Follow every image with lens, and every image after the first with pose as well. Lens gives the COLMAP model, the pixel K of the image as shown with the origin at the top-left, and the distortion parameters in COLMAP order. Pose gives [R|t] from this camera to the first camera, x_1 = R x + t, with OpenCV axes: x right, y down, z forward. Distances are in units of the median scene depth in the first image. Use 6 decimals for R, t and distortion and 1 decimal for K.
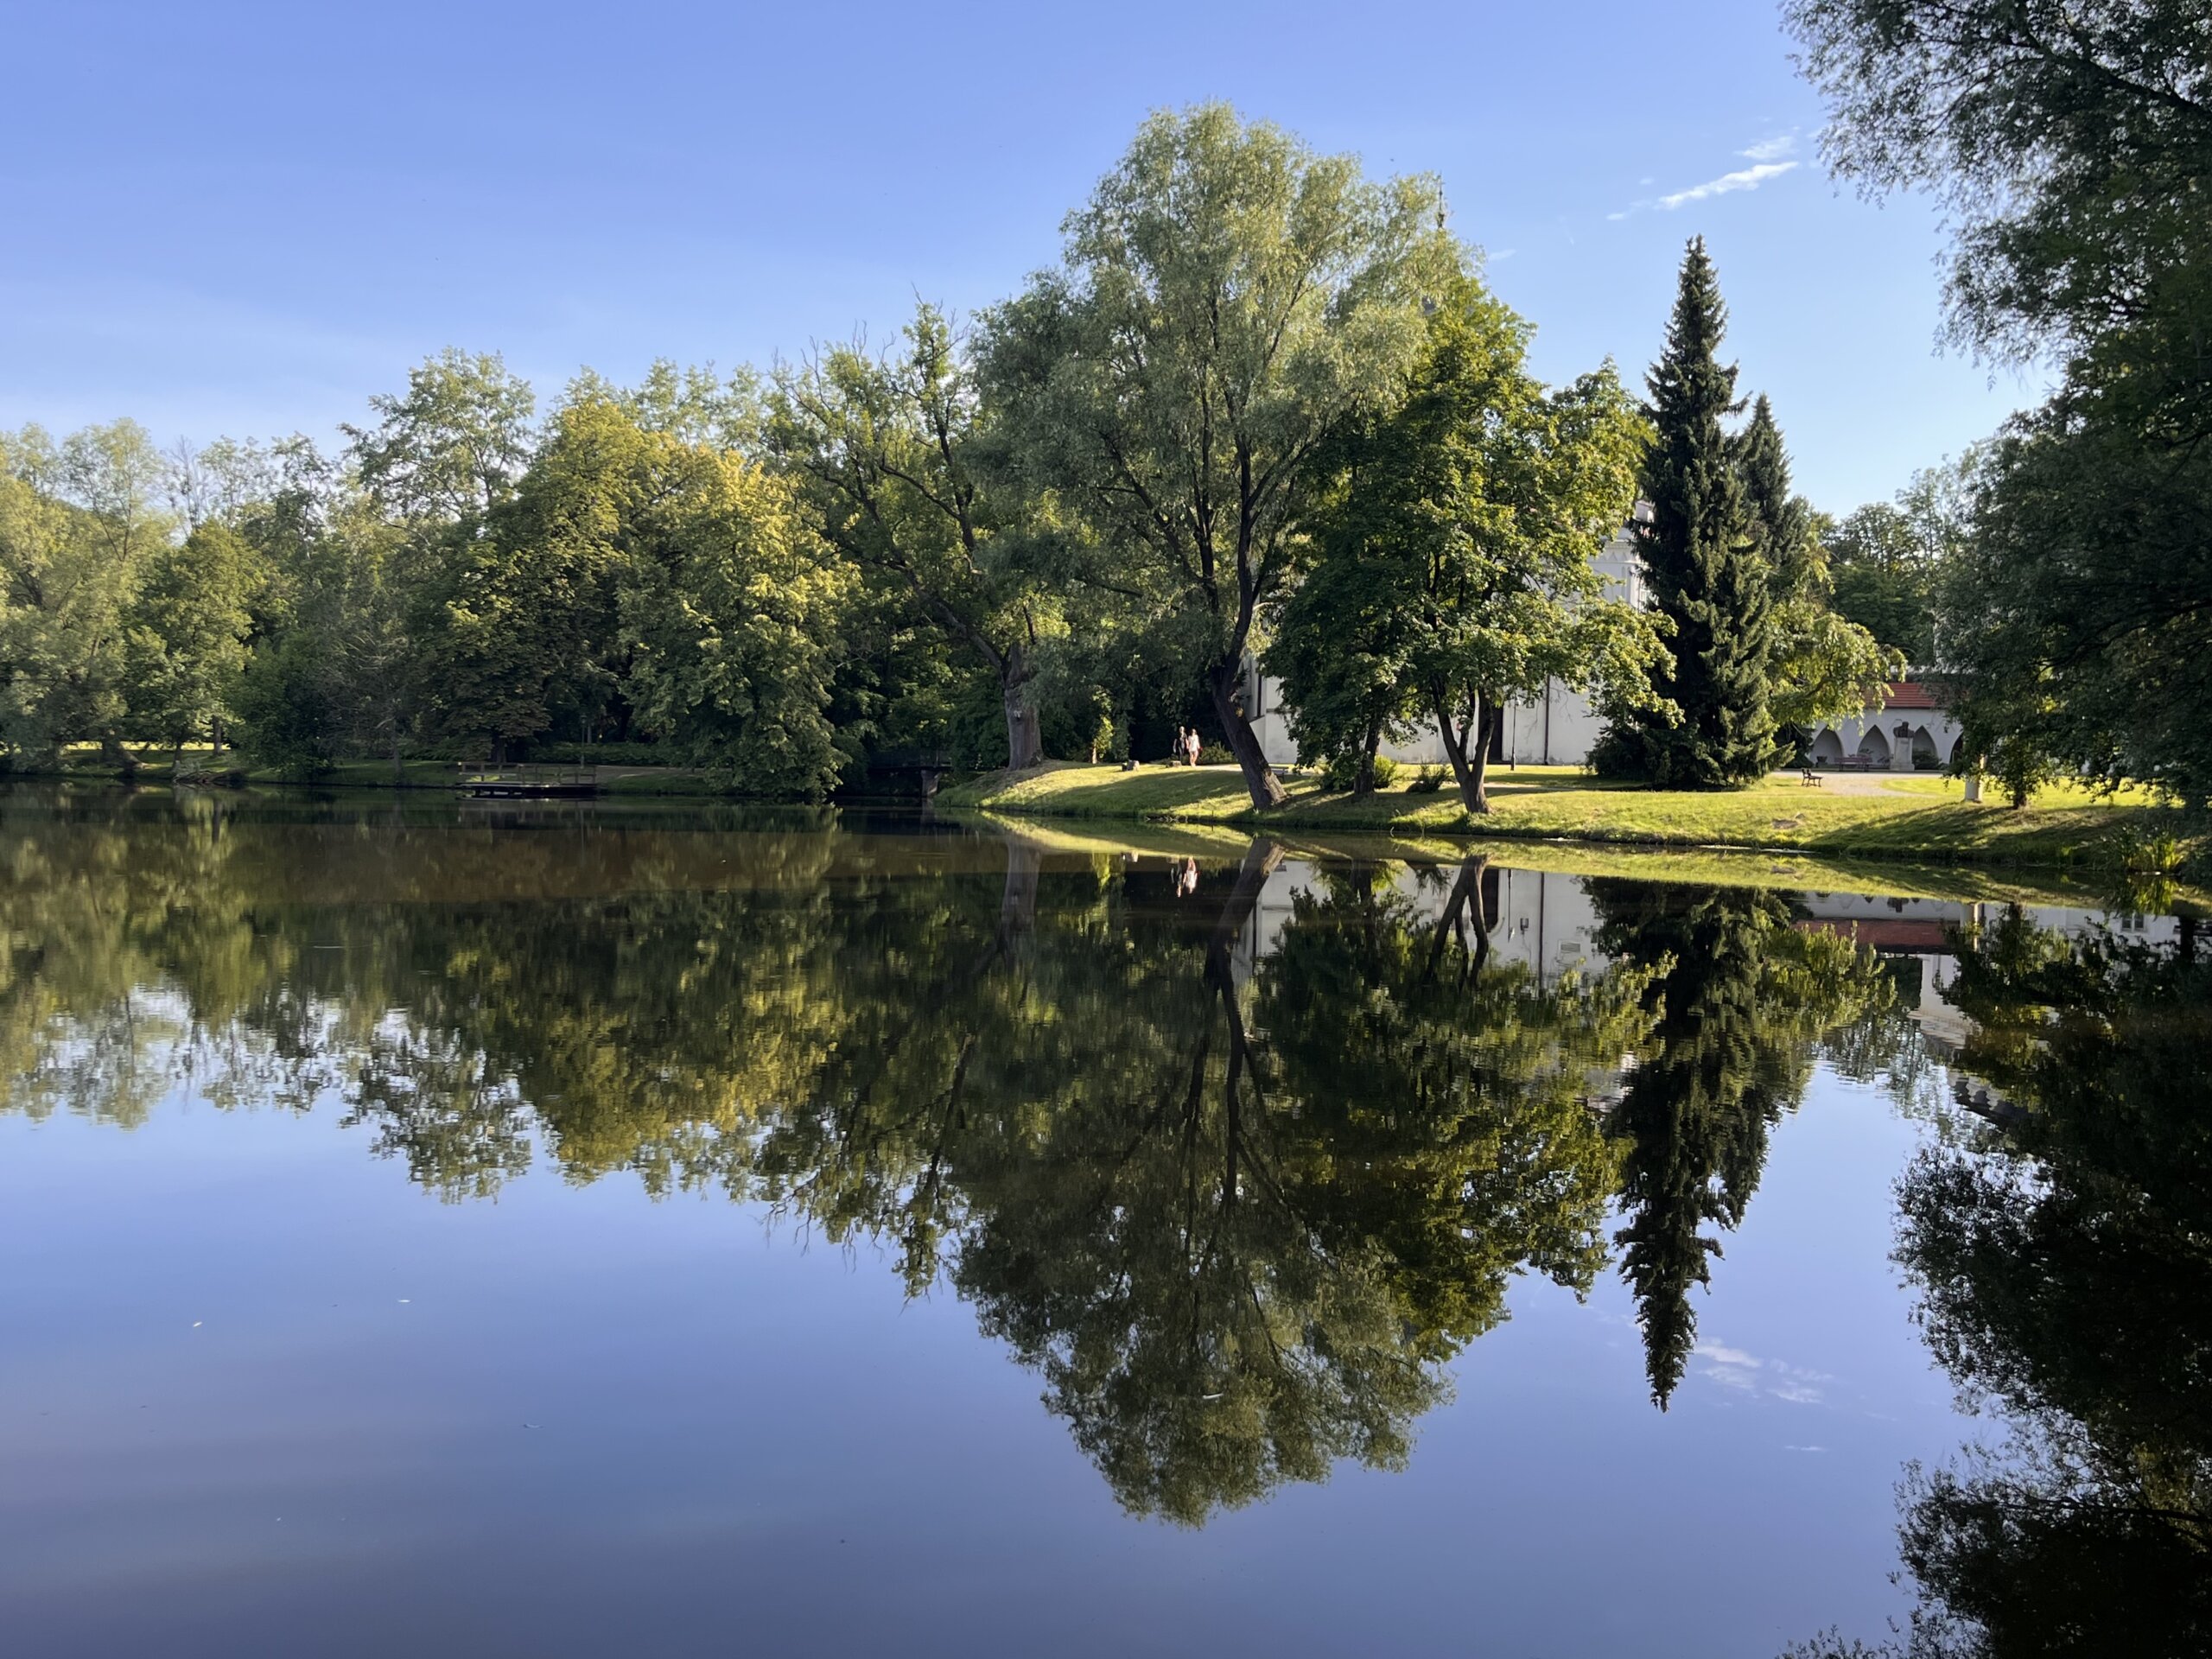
lens RADIAL K [[2099.7, 0, 1110.3], [0, 2099.7, 832.0], [0, 0, 1]] dist [0.041412, 0.000000]
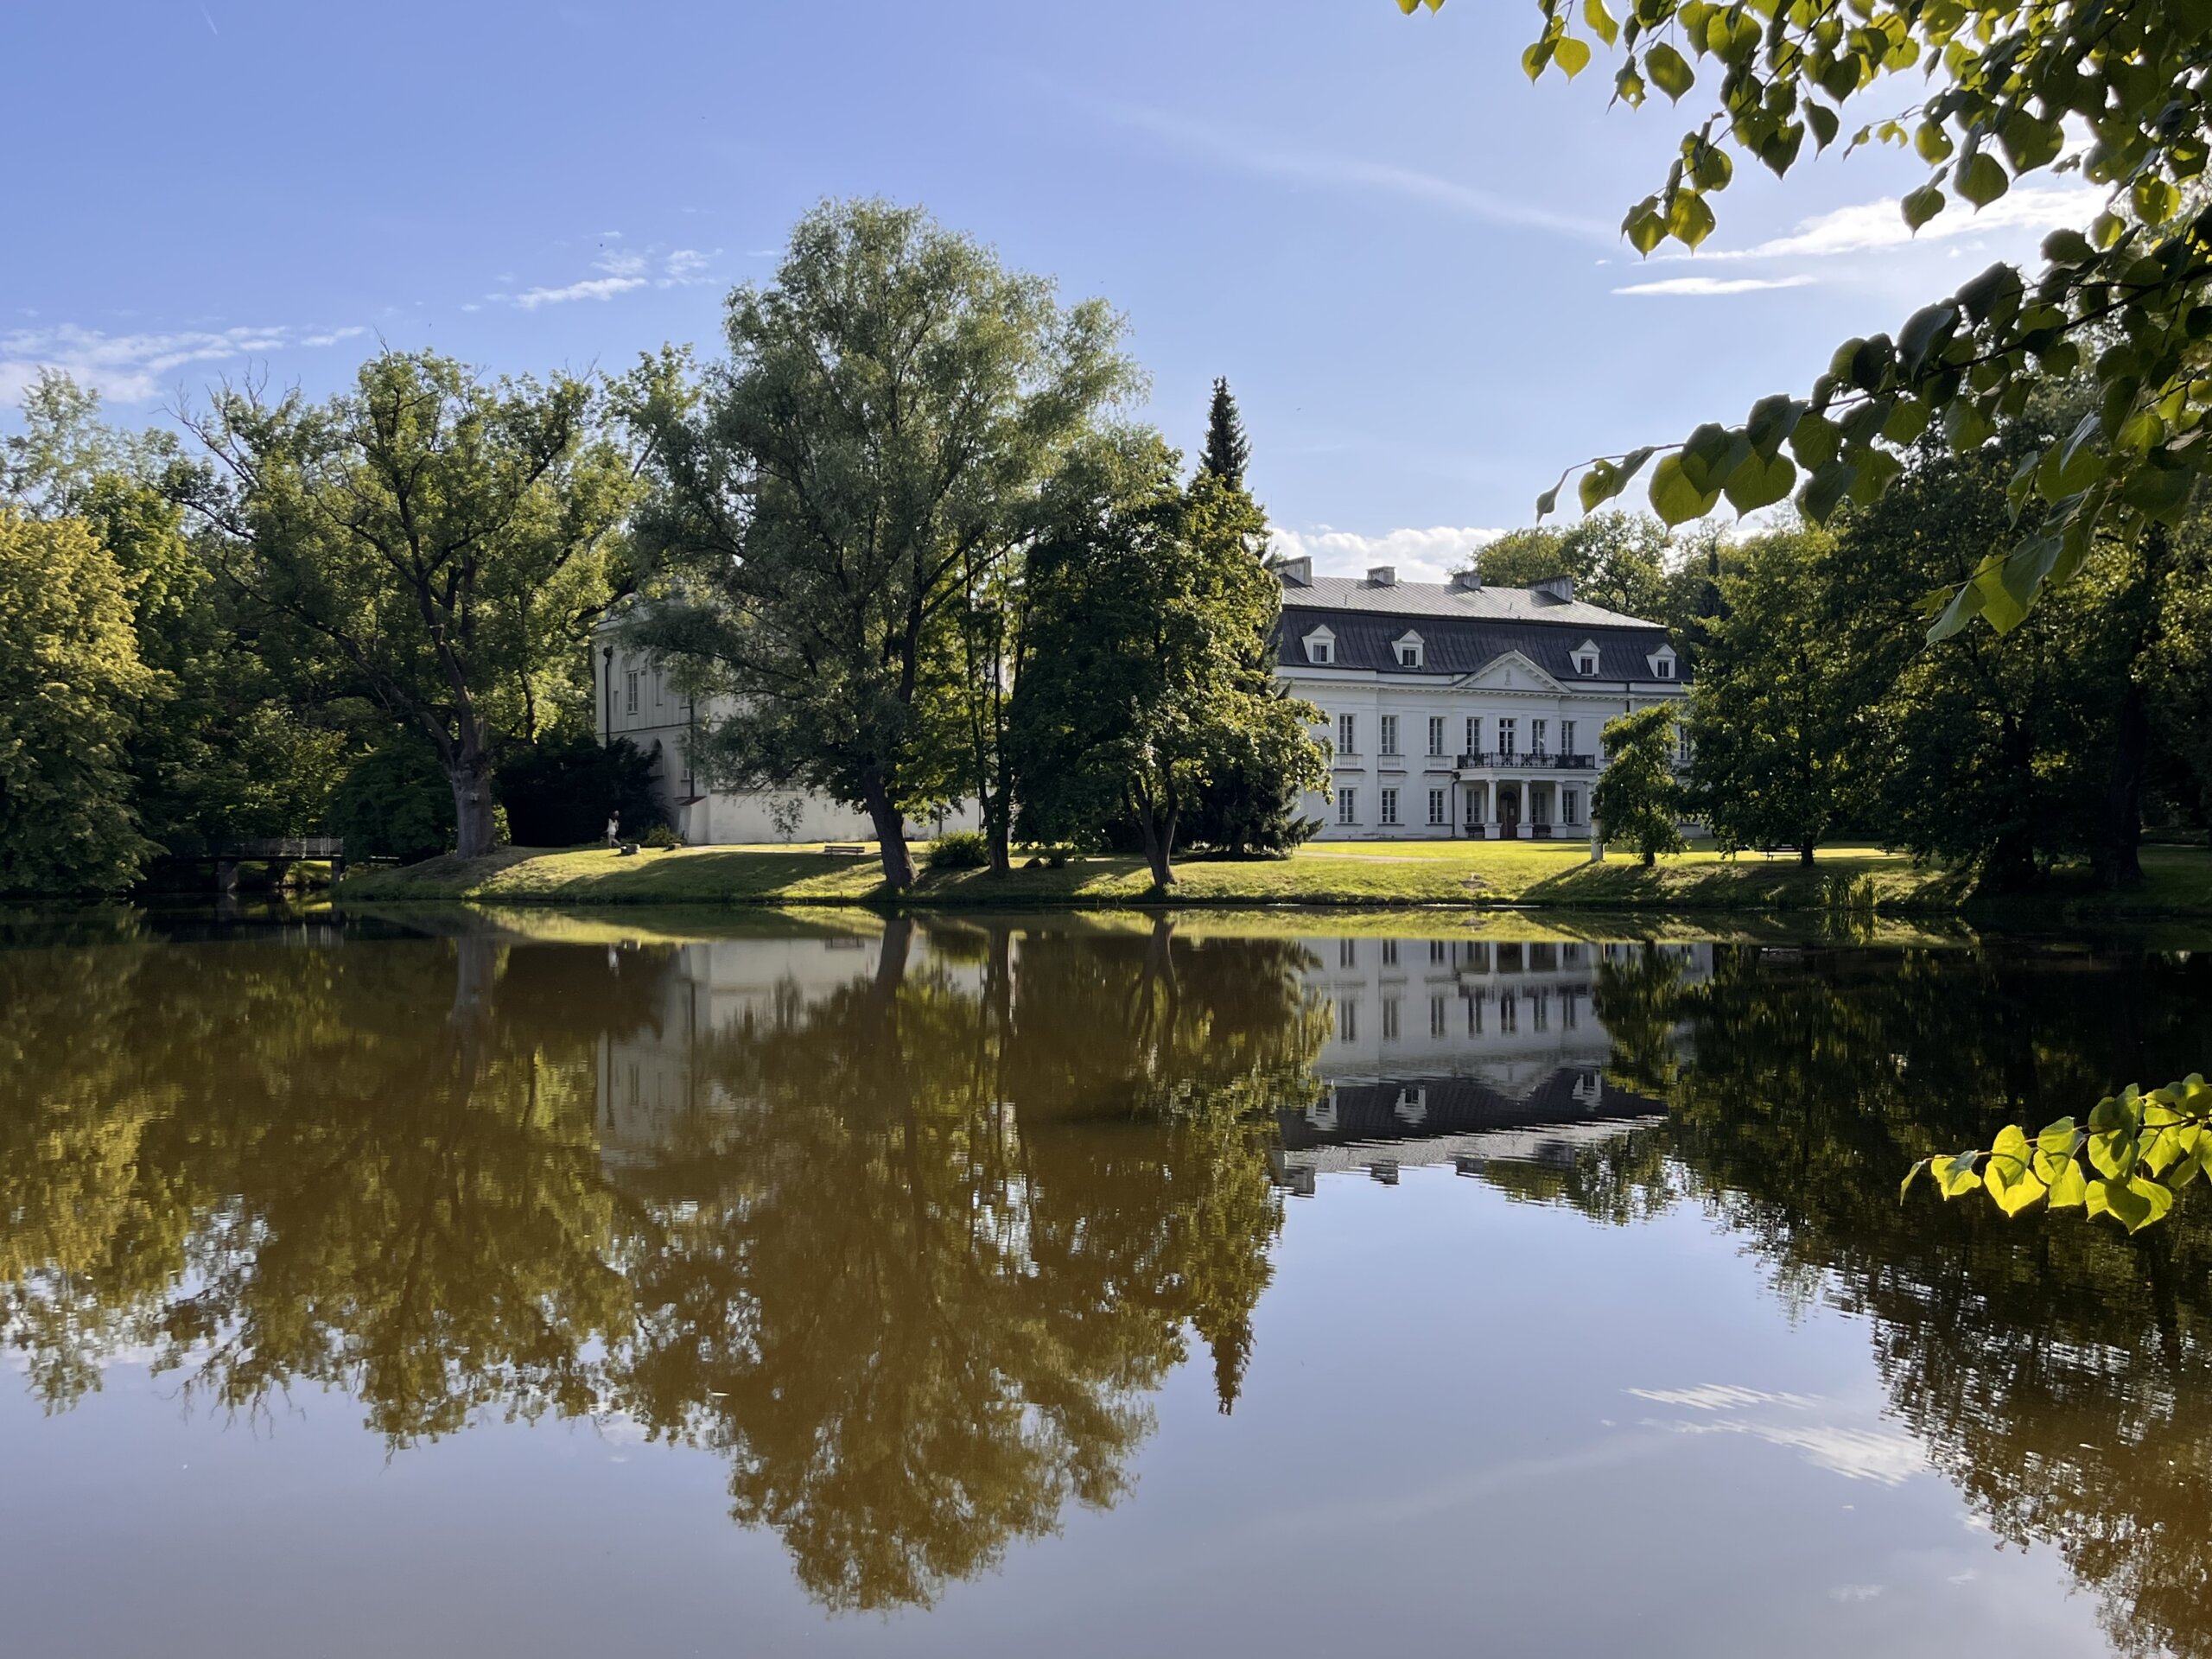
lens RADIAL K [[2035.4, 0, 1111.3], [0, 2035.4, 847.8], [0, 0, 1]] dist [0.013295, 0.000000]
pose [[0.833434, -0.021870, 0.552186, -0.306260], [0.037878, 0.999127, -0.017600, -0.007293], [-0.551319, 0.035584, 0.833535, 0.093854]]
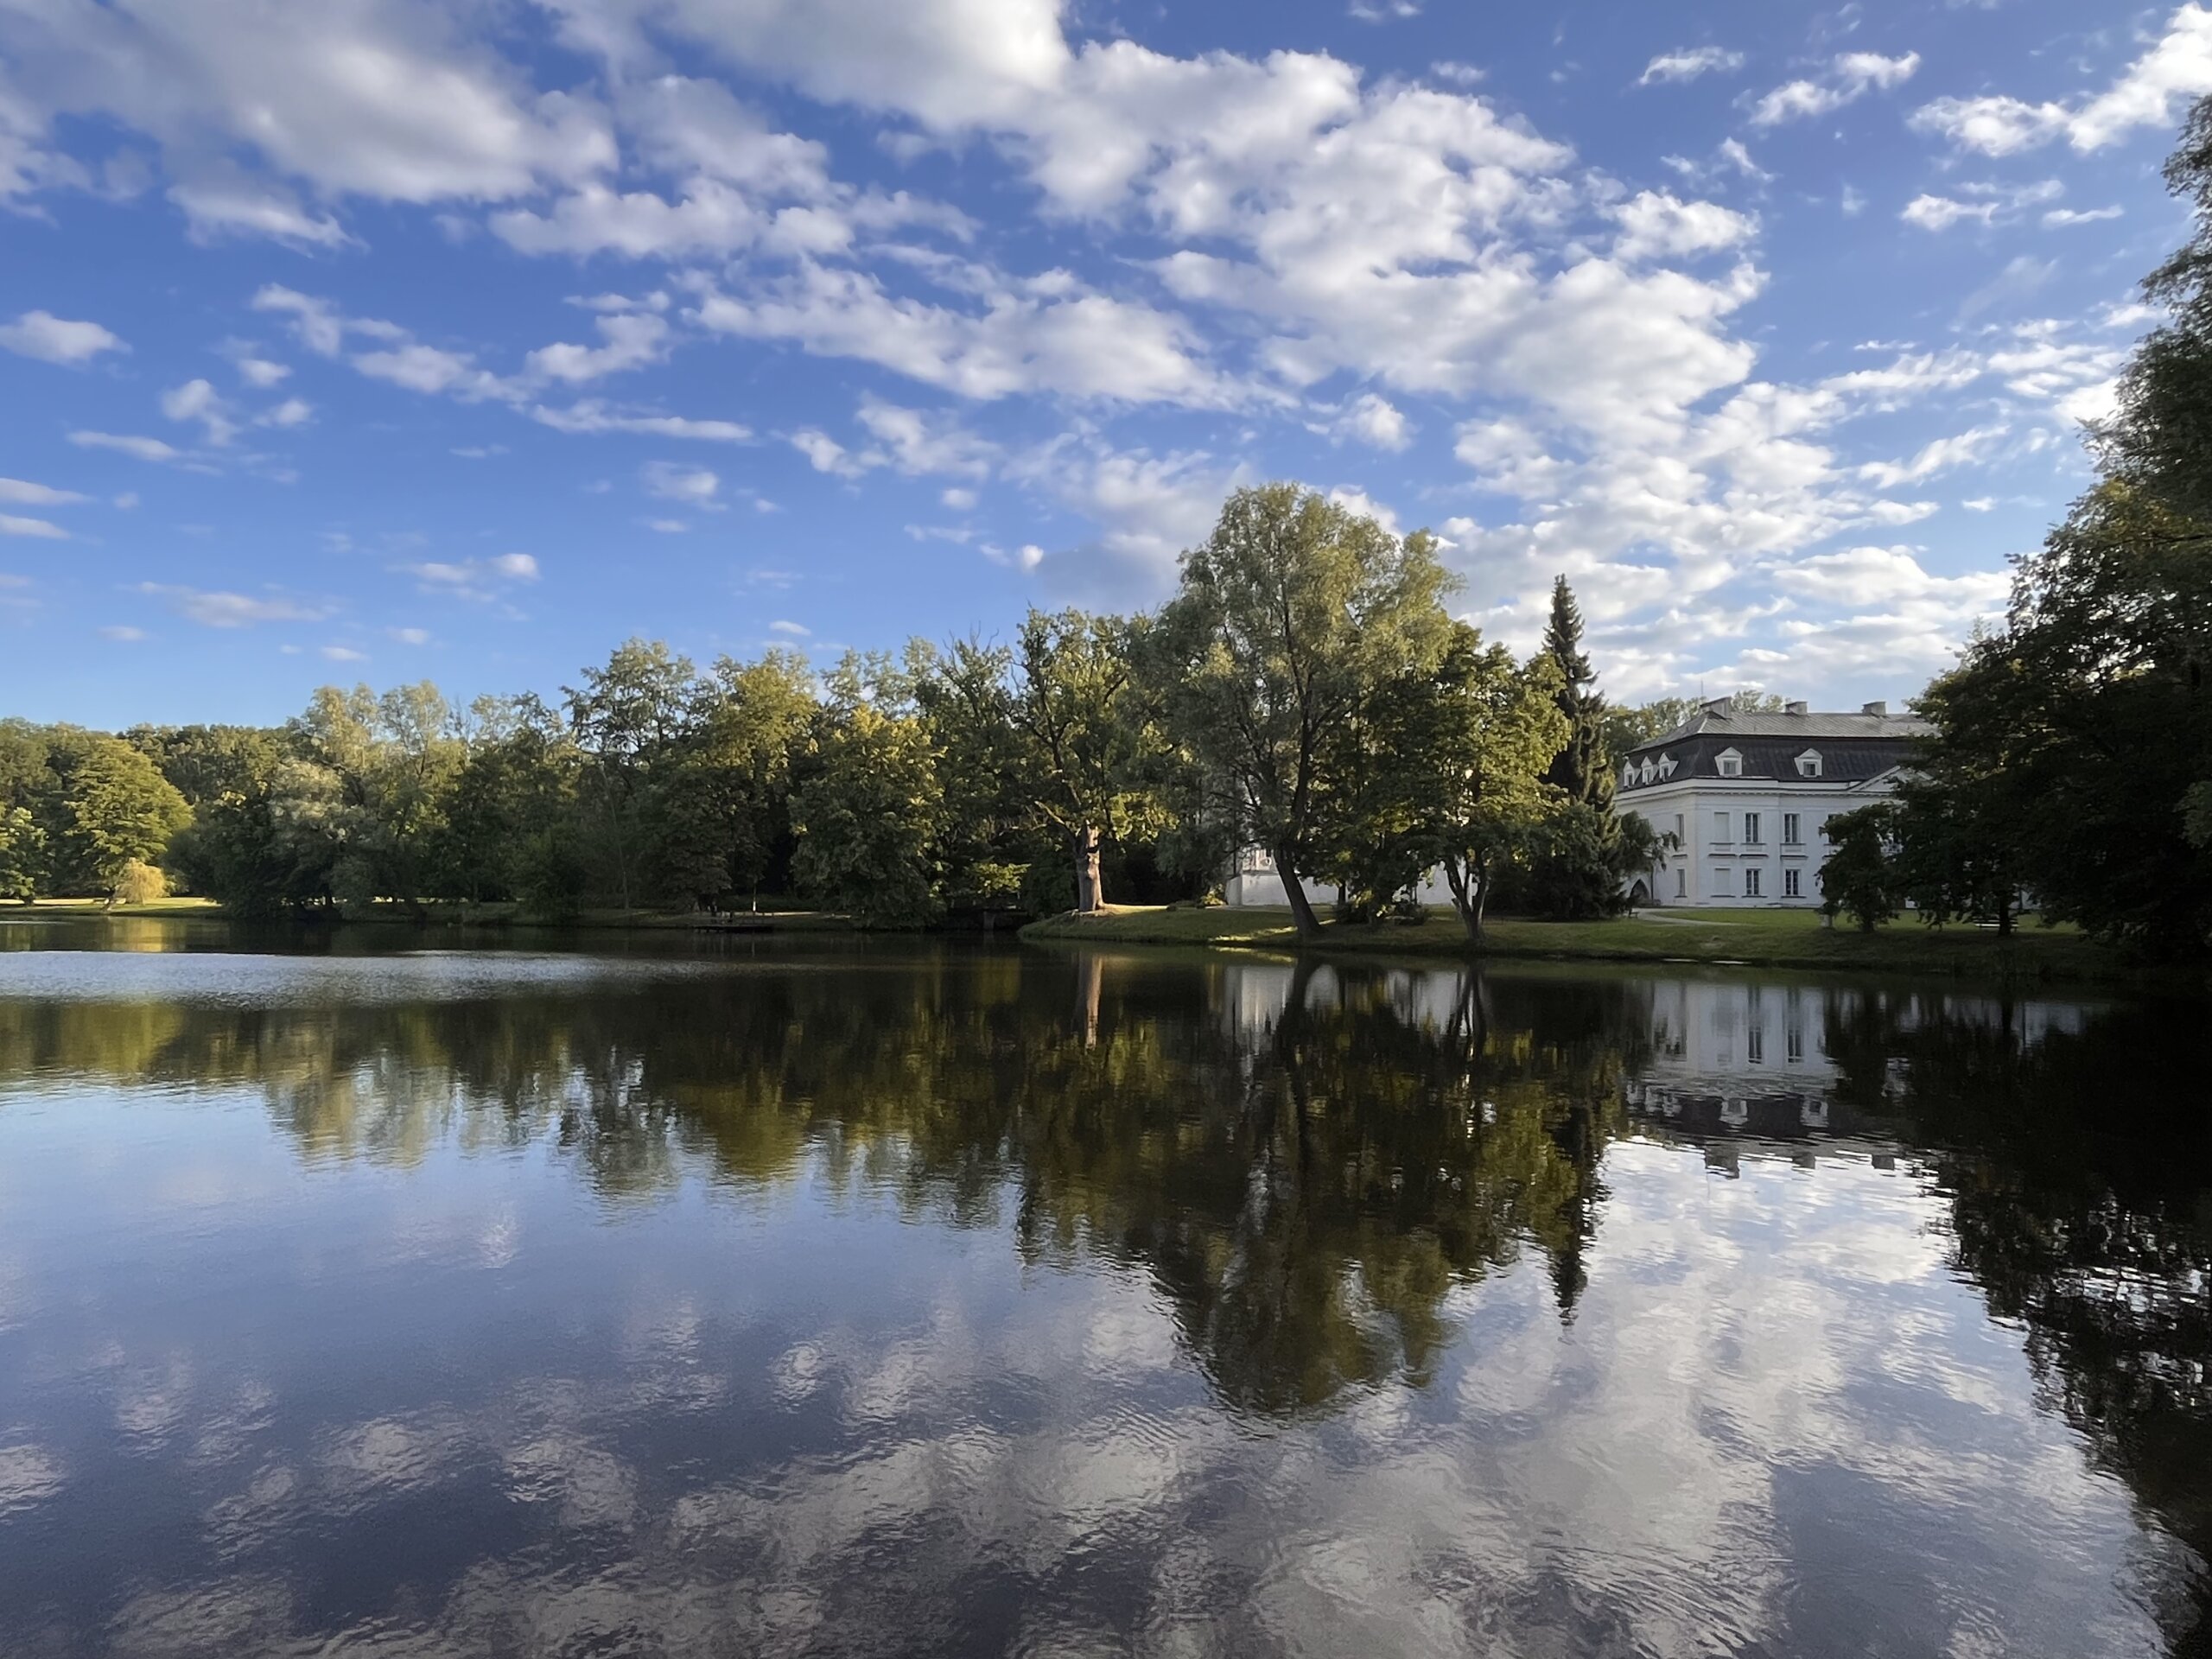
lens RADIAL K [[1294.1, 0, 1116.3], [0, 1294.1, 840.1], [0, 0, 1]] dist [0.006032, -0.004190]
pose [[0.991323, -0.002640, 0.131421, -0.146225], [0.013369, 0.996639, -0.080817, -0.005195], [-0.130766, 0.081873, 0.988027, 0.072096]]
